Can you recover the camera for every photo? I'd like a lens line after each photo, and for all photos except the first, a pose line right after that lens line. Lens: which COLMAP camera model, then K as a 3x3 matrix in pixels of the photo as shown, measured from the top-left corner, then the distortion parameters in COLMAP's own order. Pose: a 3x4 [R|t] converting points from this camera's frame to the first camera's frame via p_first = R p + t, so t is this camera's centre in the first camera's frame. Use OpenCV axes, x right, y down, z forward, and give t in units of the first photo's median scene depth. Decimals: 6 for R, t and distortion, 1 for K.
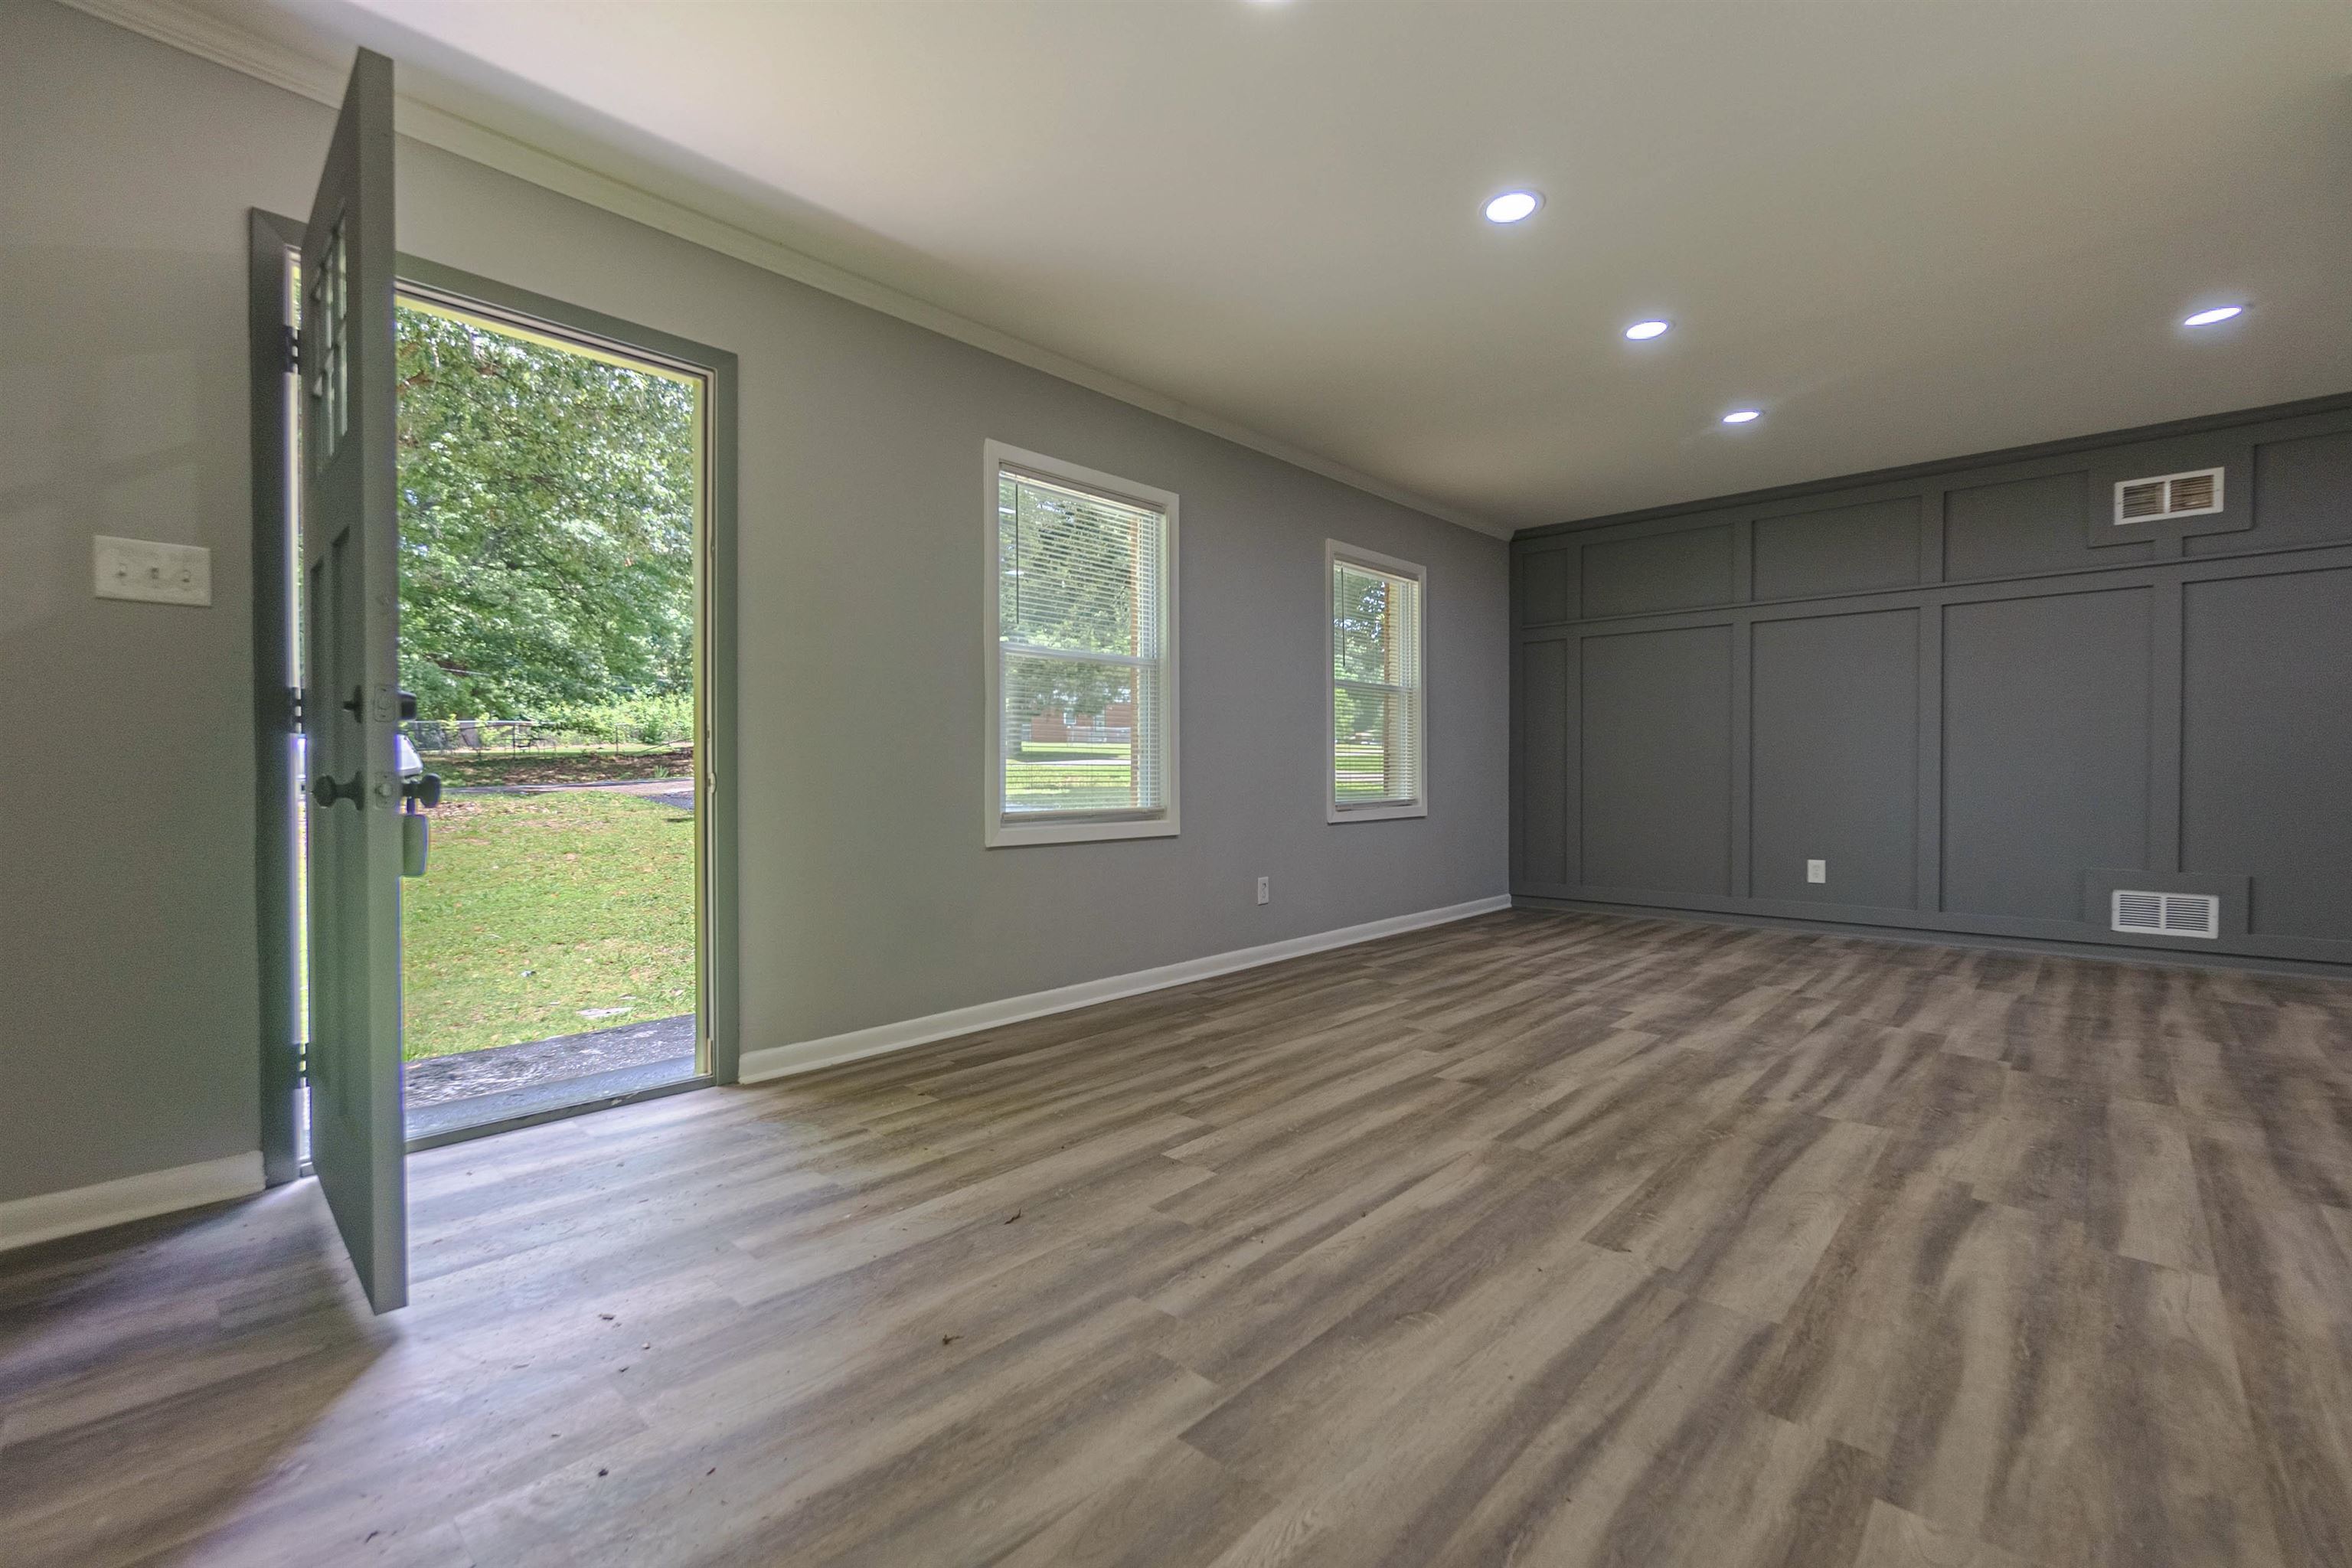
lens RADIAL K [[1008.7, 0, 1166.4], [0, 1008.7, 791.1], [0, 0, 1]] dist [-0.004502, -0.000700]
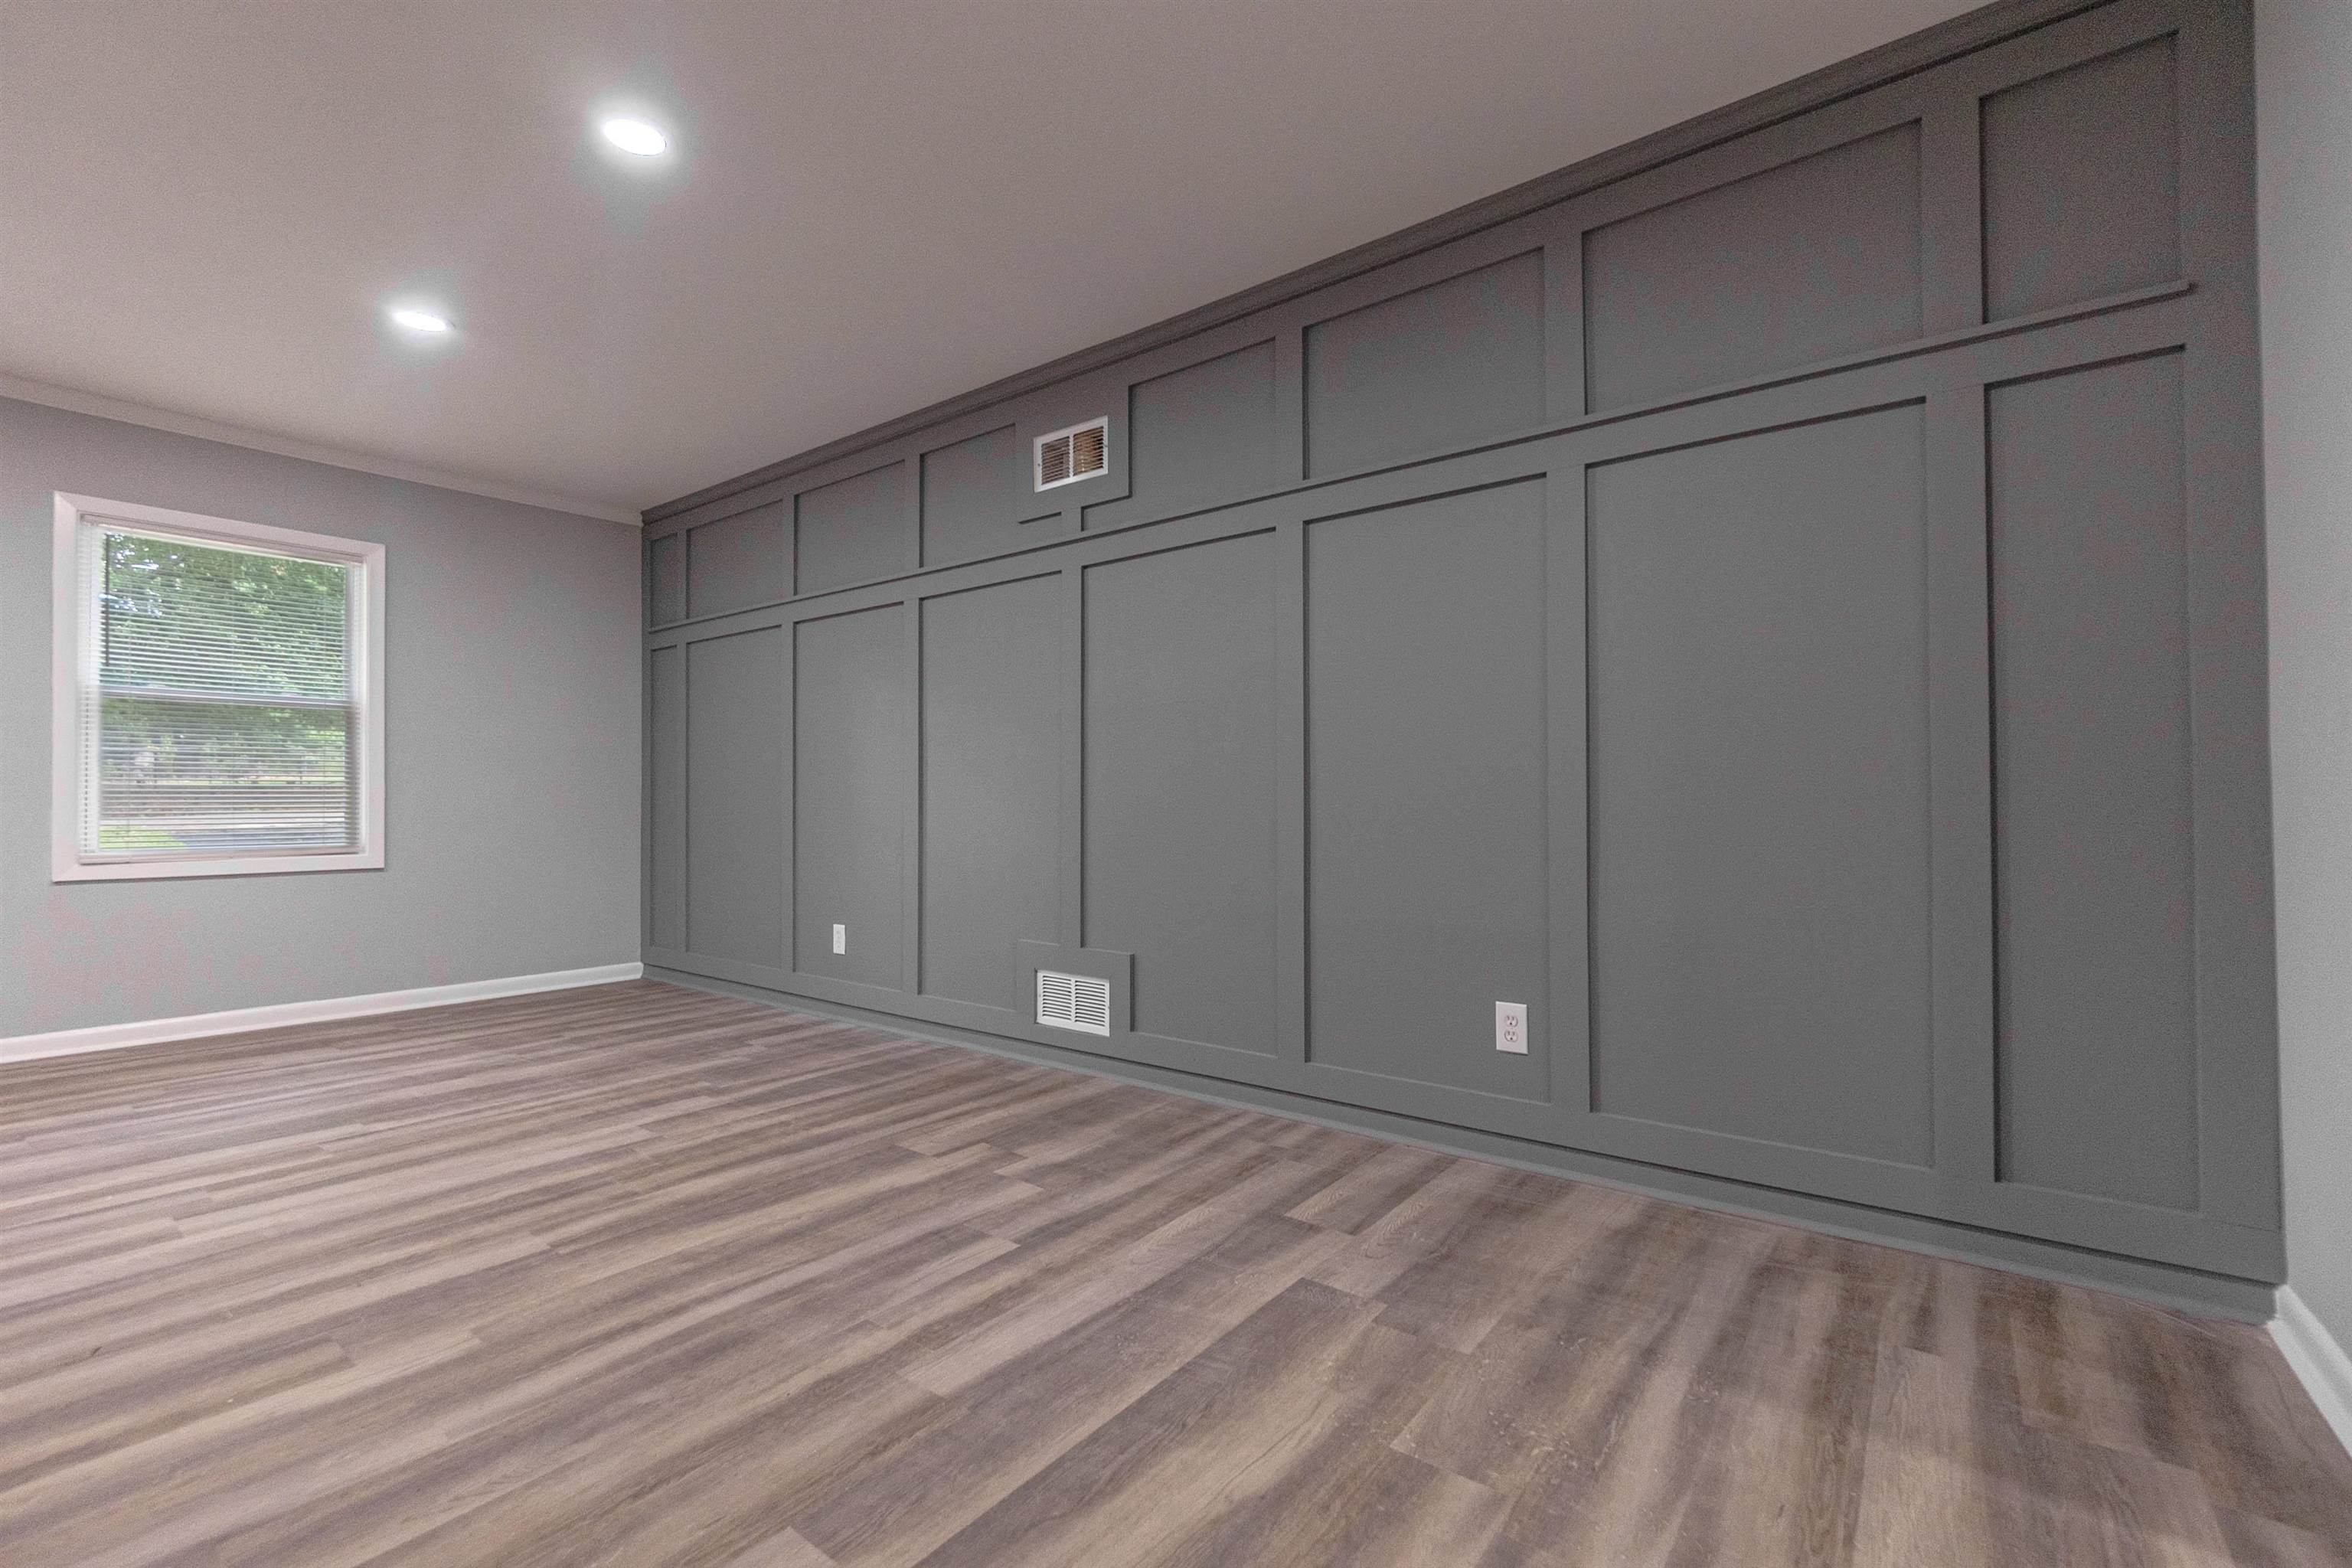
lens RADIAL K [[1008.7, 0, 1166.4], [0, 1008.7, 791.1], [0, 0, 1]] dist [-0.004502, -0.000700]
pose [[0.996674, 0.004137, 0.081391, 0.982168], [-0.001502, 0.999473, -0.032415, -0.011881], [-0.081482, 0.032185, 0.996155, 0.229903]]
